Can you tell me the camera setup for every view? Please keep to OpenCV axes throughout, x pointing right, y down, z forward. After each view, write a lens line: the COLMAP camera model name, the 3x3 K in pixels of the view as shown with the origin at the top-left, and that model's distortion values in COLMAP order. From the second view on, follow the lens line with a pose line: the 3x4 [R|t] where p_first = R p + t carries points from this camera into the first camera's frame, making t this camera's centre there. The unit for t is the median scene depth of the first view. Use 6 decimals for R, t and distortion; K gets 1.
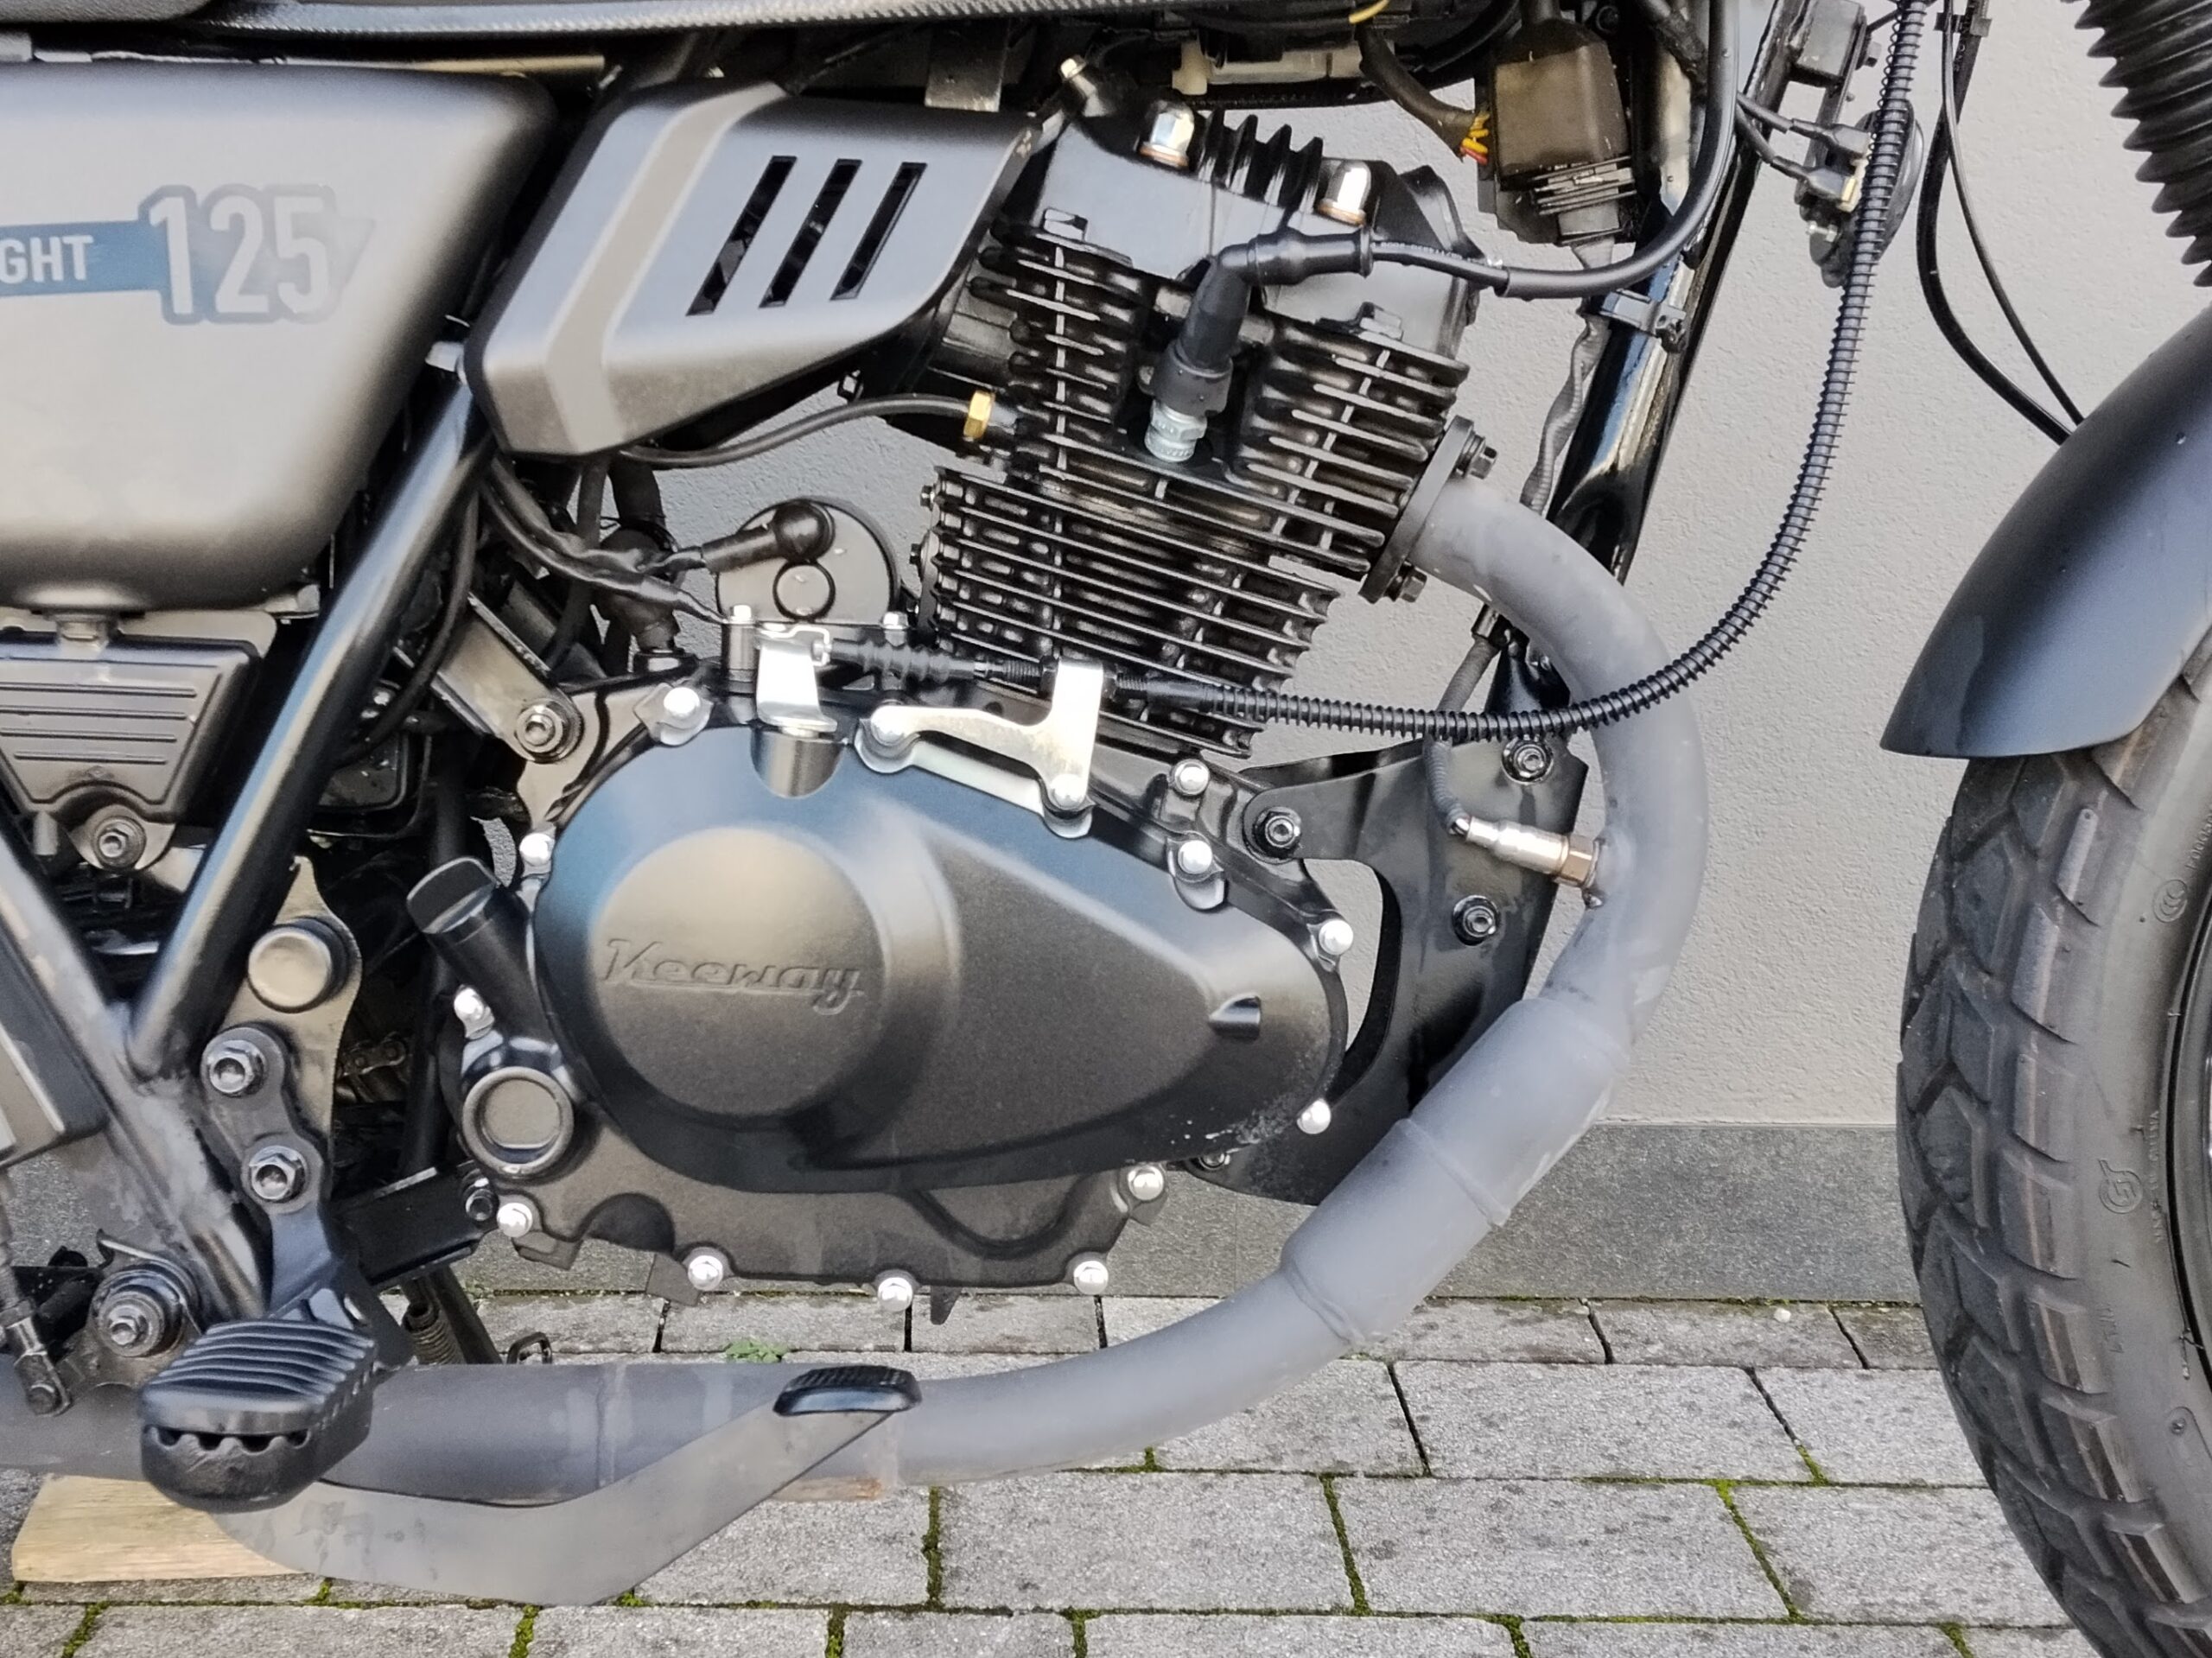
lens RADIAL K [[3279.3, 0, 960.0], [0, 3279.3, 828.0], [0, 0, 1]] dist [0.062892, -0.048816]
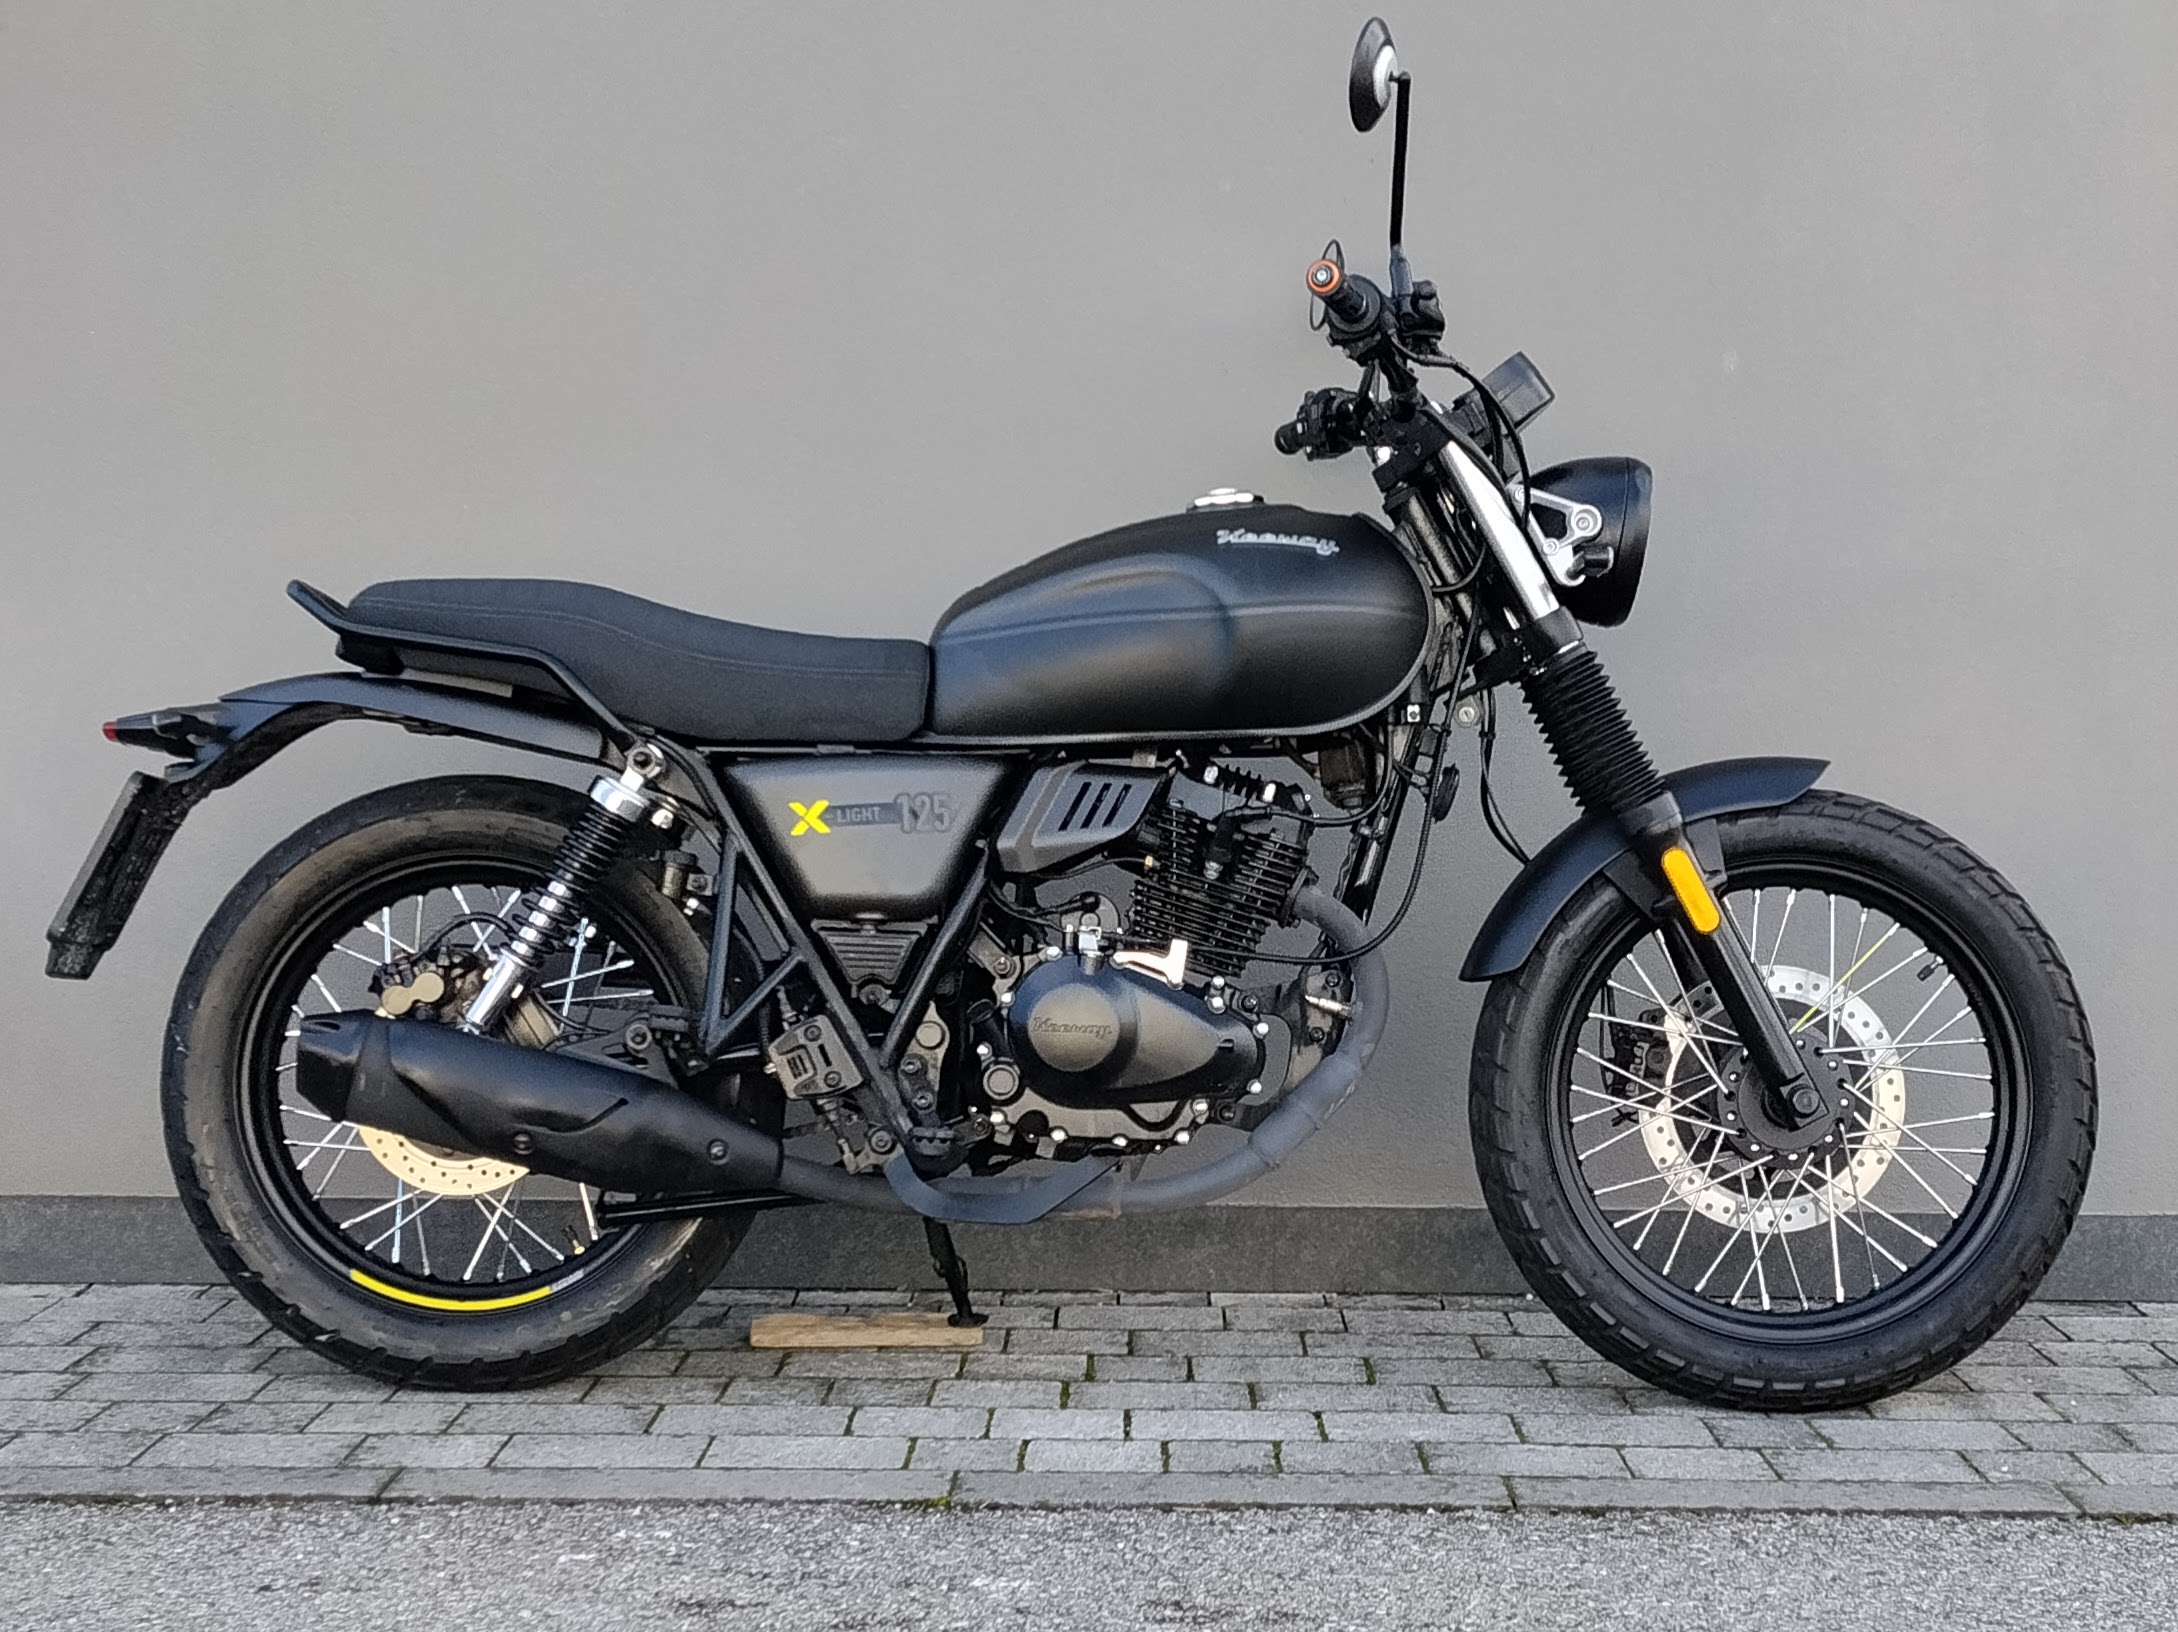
lens RADIAL K [[3229.0, 0, 945.2], [0, 3229.0, 815.0], [0, 0, 1]] dist [0.062892, -0.048816]
pose [[0.998104, 0.004577, -0.061378, 0.001287], [-0.014065, 0.987805, -0.155061, 0.304133], [0.059920, 0.155631, 0.985996, -2.019028]]
